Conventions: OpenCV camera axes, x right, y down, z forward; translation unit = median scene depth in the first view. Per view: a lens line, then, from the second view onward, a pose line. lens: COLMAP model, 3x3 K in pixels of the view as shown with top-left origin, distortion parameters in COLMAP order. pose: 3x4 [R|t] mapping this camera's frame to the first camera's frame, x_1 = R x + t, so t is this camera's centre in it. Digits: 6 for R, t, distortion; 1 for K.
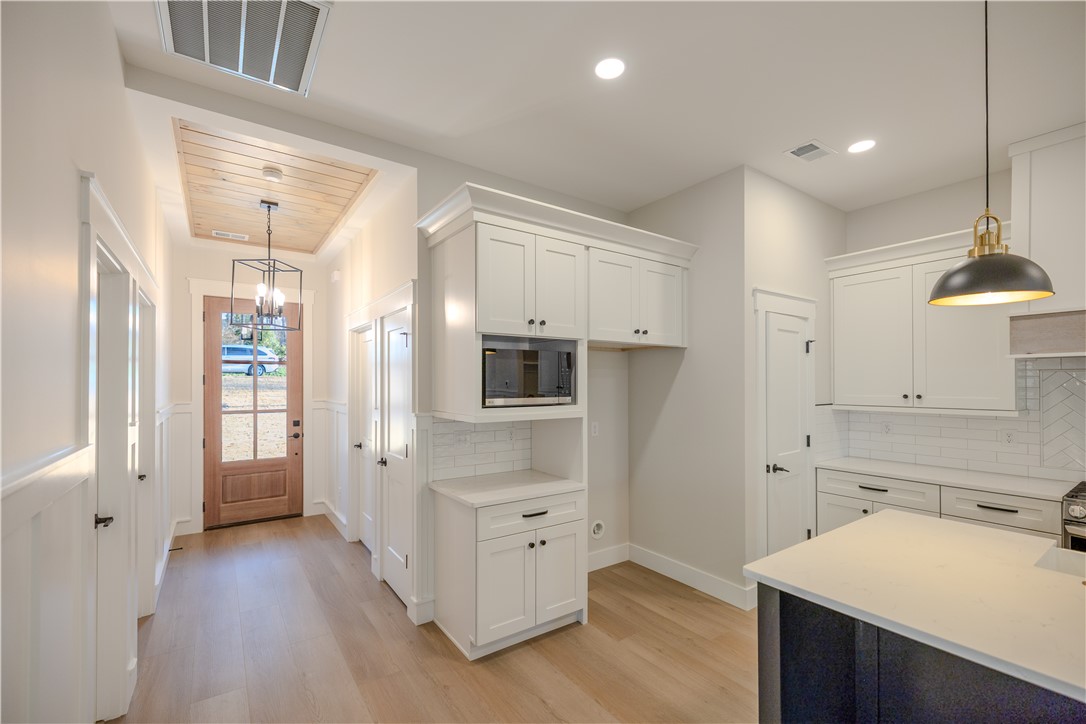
lens RADIAL K [[474.5, 0, 529.5], [0, 474.5, 379.6], [0, 0, 1]] dist [0.008859, -0.002337]
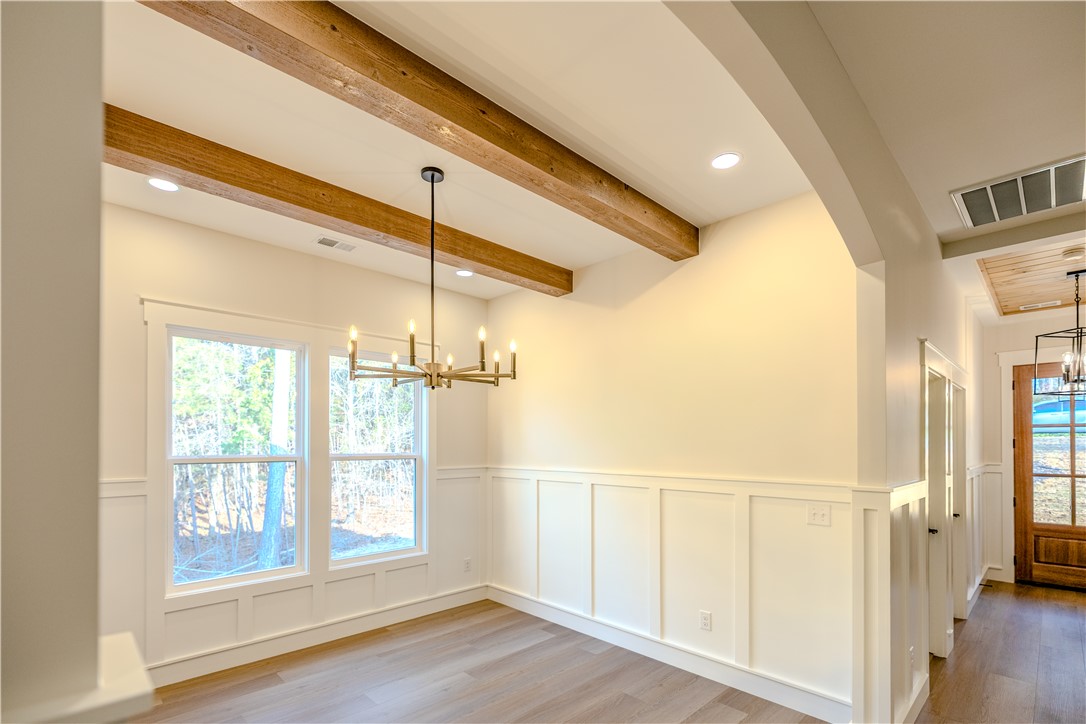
lens RADIAL K [[474.5, 0, 553.0], [0, 474.5, 446.0], [0, 0, 1]] dist [0.008859, -0.002337]
pose [[0.182757, -0.002500, -0.983155, 0.310594], [0.008212, 0.999966, -0.001017, -0.006152], [0.983124, -0.007888, 0.182771, -0.372089]]
